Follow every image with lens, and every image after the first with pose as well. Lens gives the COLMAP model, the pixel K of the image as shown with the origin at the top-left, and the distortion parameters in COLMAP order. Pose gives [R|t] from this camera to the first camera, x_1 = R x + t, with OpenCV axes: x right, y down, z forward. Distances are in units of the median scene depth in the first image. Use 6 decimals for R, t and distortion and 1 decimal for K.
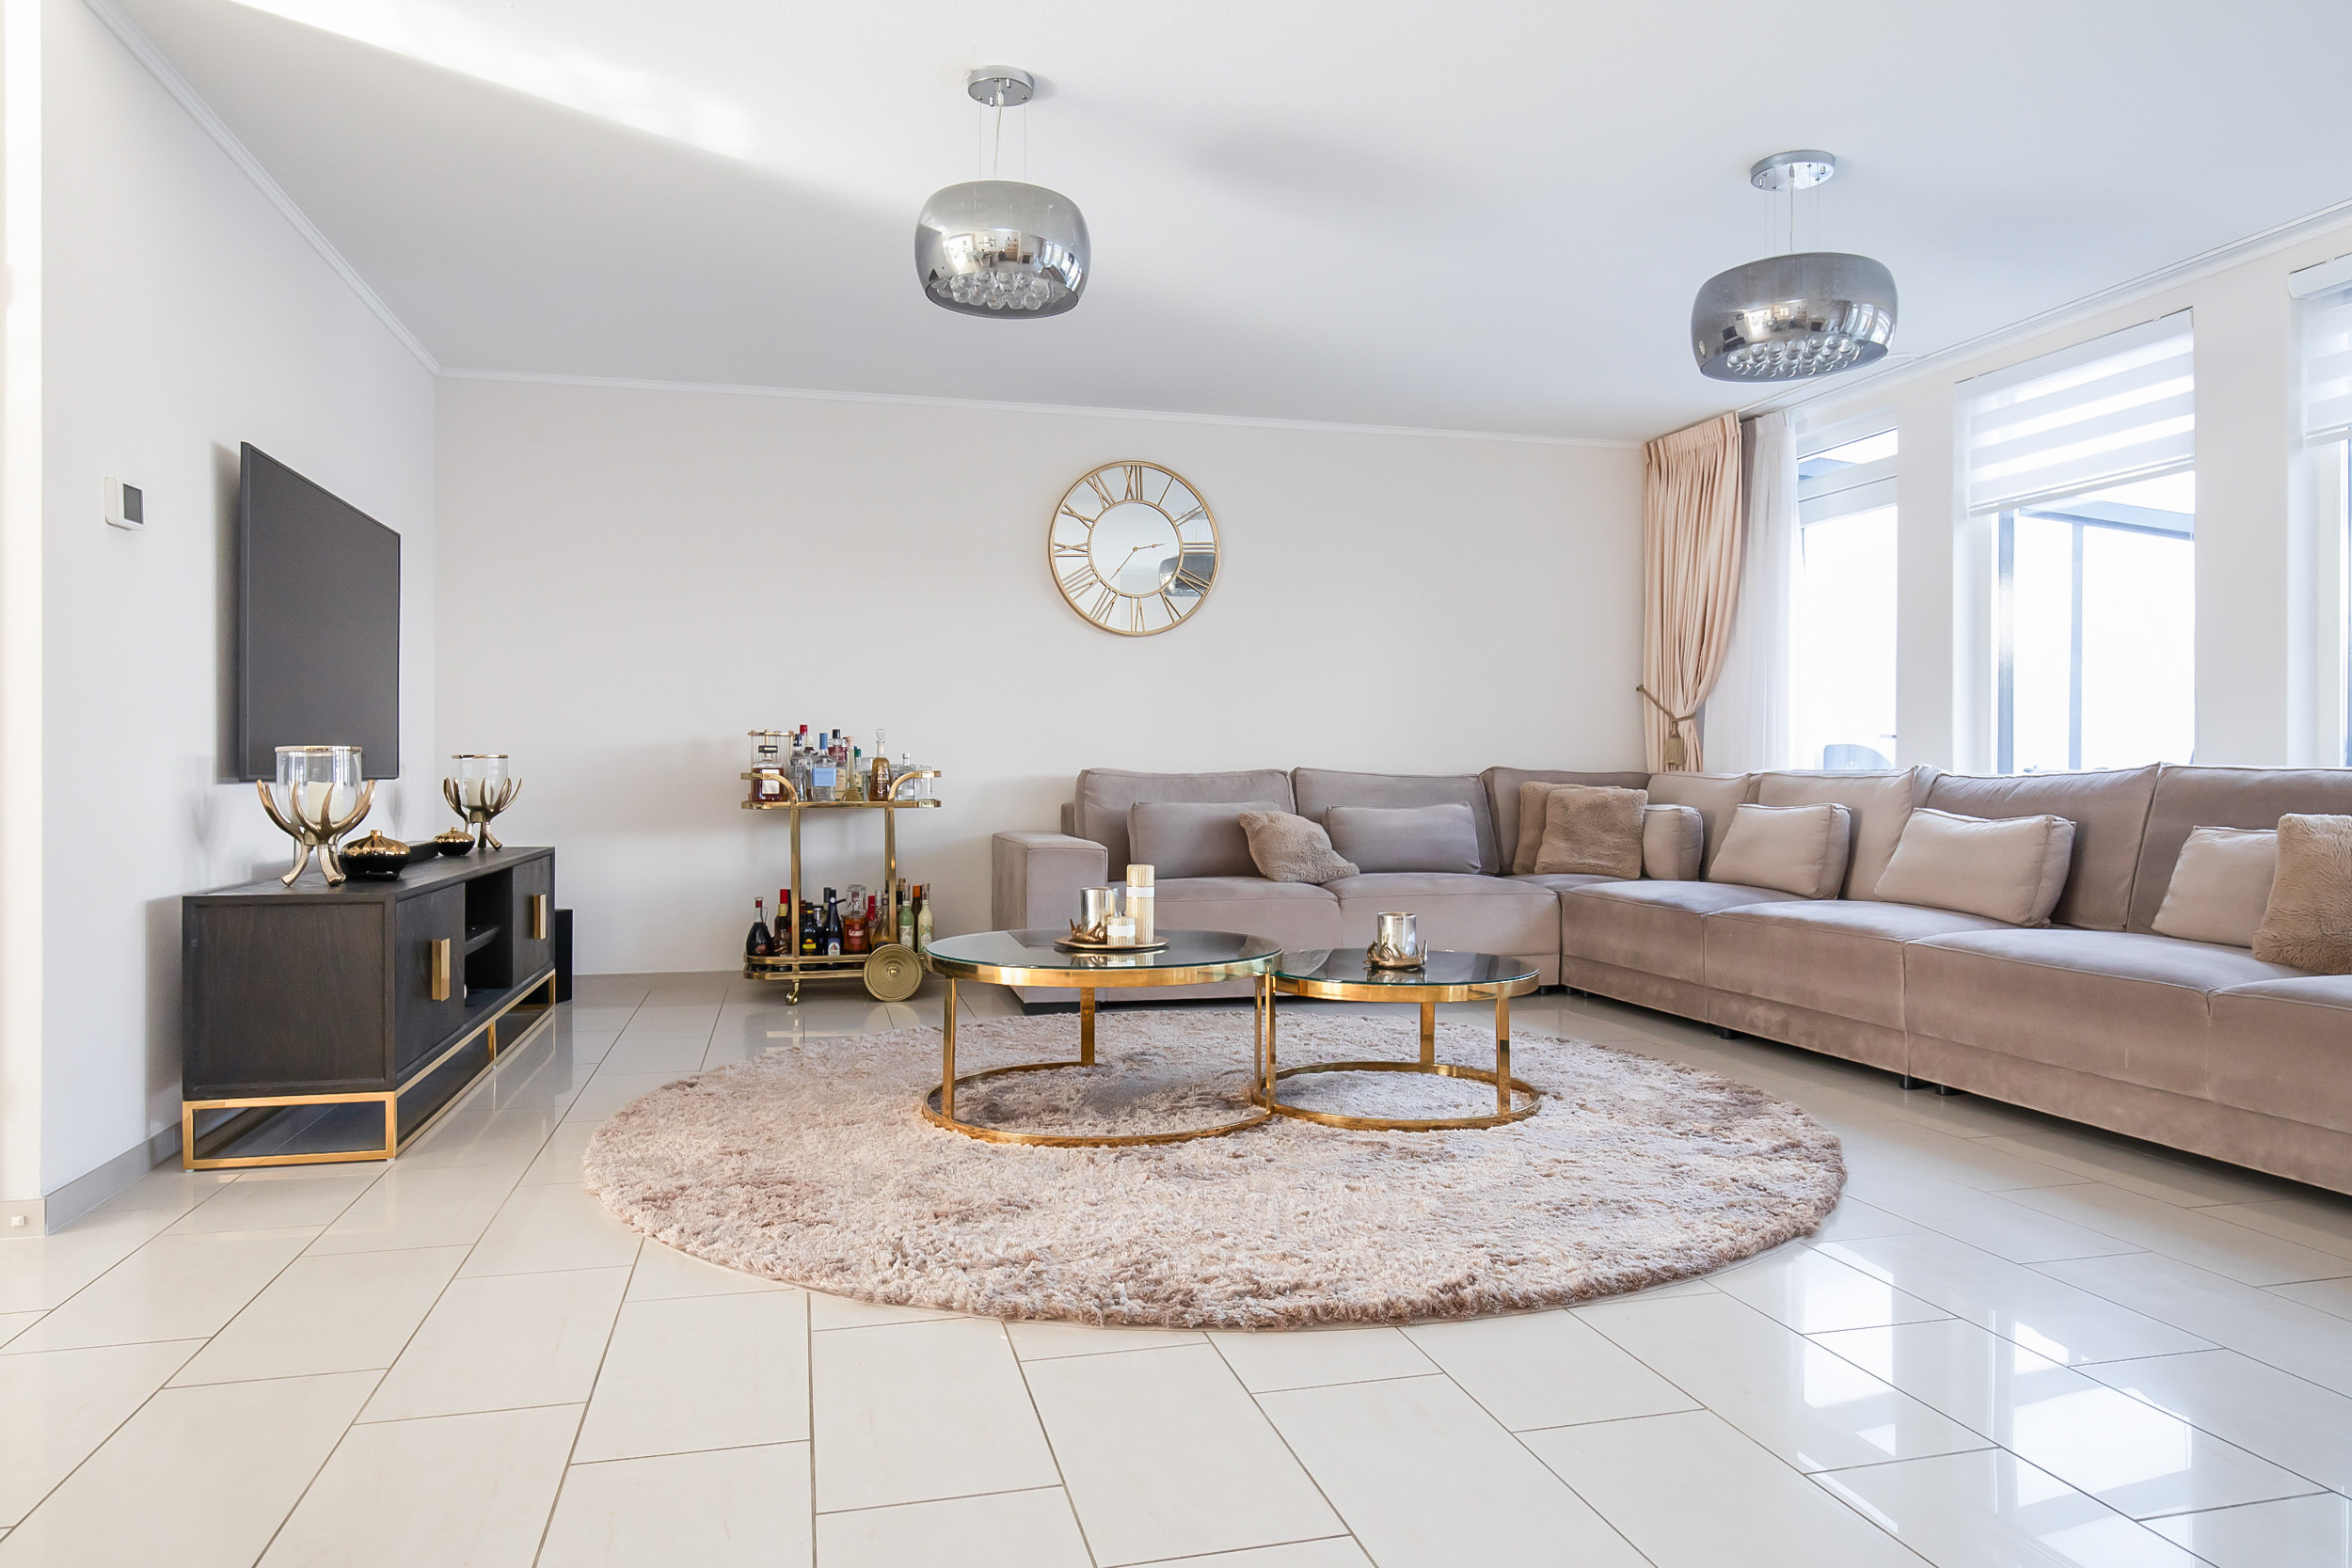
lens RADIAL K [[1499.5, 0, 1173.1], [0, 1499.5, 777.7], [0, 0, 1]] dist [-0.021129, -0.000194]
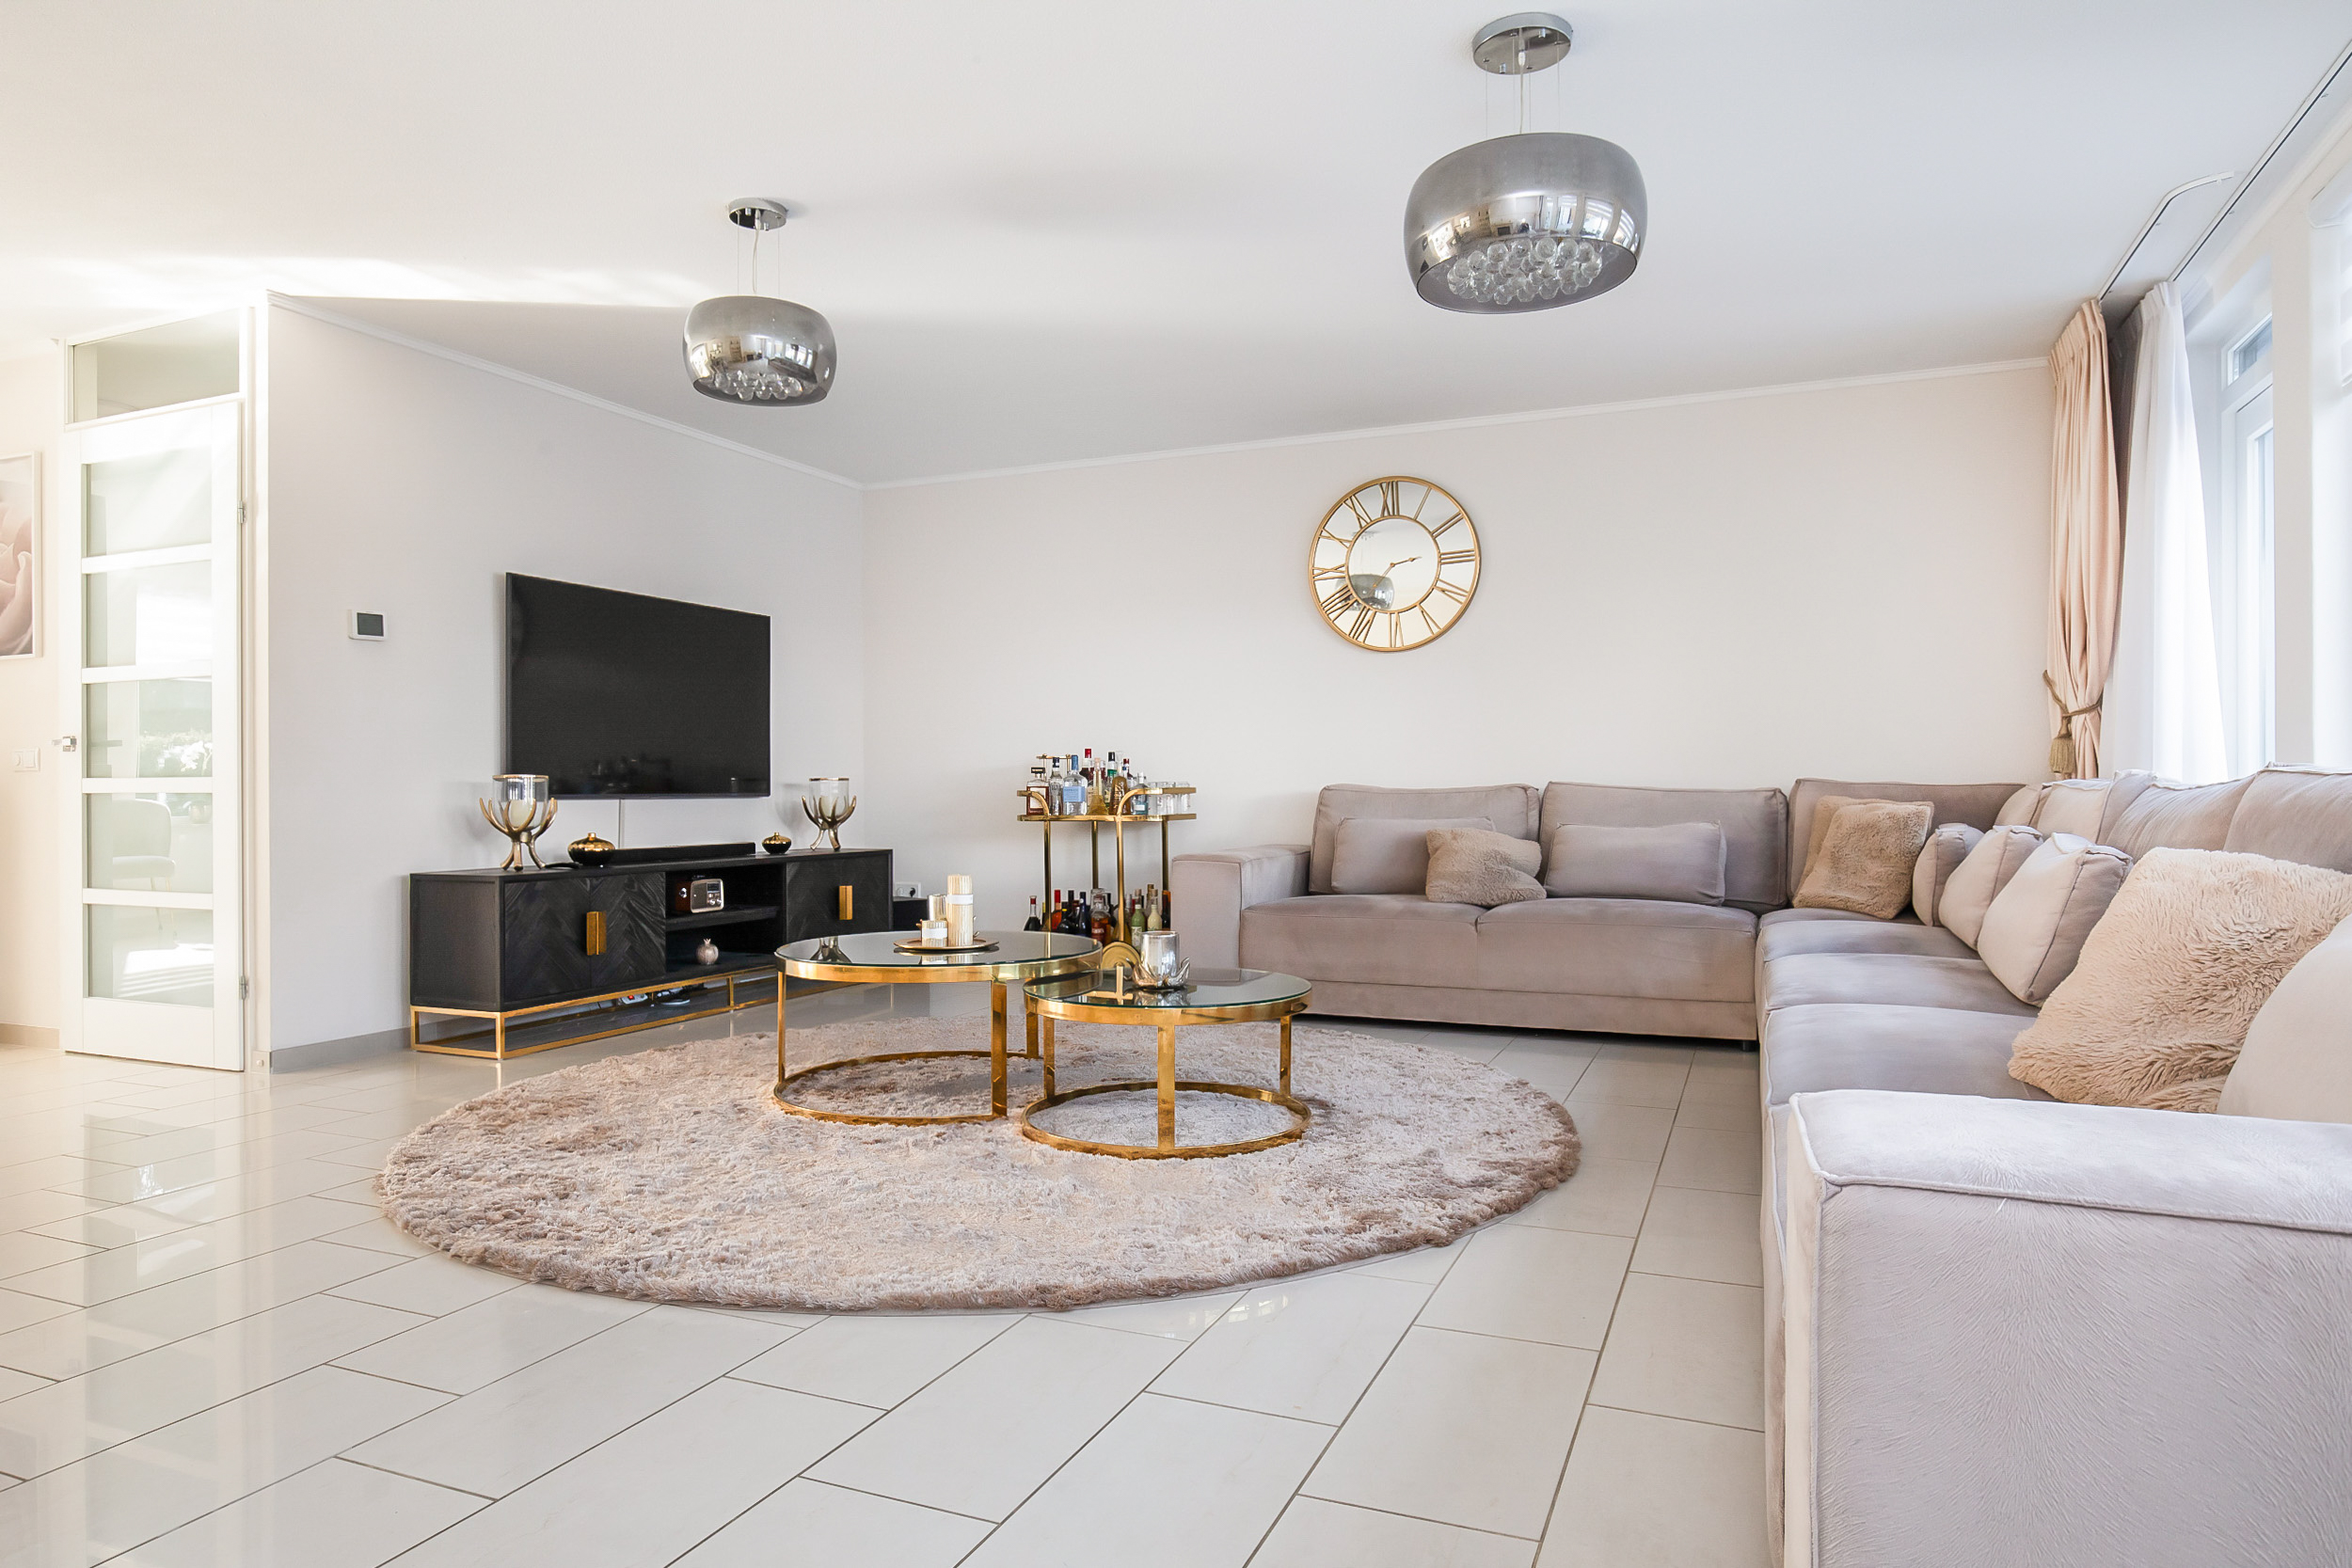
lens RADIAL K [[1400.5, 0, 1167.2], [0, 1400.5, 787.5], [0, 0, 1]] dist [-0.016151, 0.008521]
pose [[0.787969, -0.006202, -0.615684, 0.485886], [0.003844, 0.999979, -0.005154, 0.000537], [0.615703, 0.001694, 0.787977, 0.192421]]
